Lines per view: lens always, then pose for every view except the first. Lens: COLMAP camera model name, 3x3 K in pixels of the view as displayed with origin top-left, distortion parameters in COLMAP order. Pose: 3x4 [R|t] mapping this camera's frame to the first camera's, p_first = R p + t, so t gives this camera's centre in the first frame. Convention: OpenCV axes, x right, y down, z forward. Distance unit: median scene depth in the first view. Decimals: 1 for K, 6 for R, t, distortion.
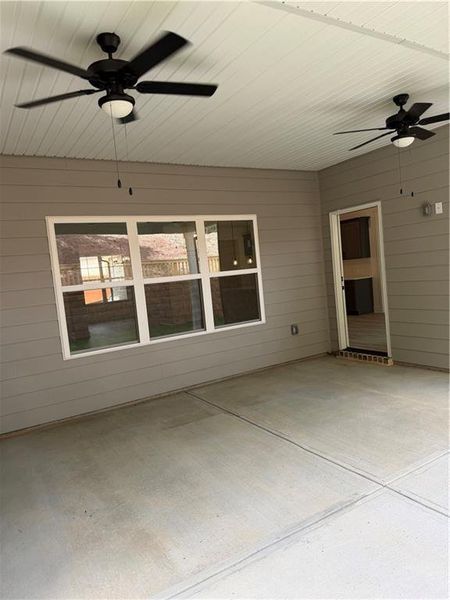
lens RADIAL K [[422.3, 0, 225.0], [0, 422.3, 300.0], [0, 0, 1]] dist [0.059504, -0.052779]
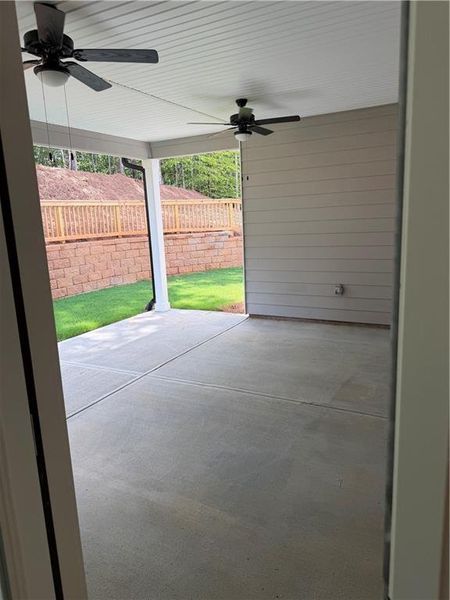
lens RADIAL K [[422.3, 0, 225.0], [0, 422.3, 300.0], [0, 0, 1]] dist [0.059504, -0.052779]
pose [[-0.861893, 0.219626, -0.457061, 0.519477], [0.084769, 0.951060, 0.297150, -0.189751], [0.499955, 0.217367, -0.838330, 1.619333]]
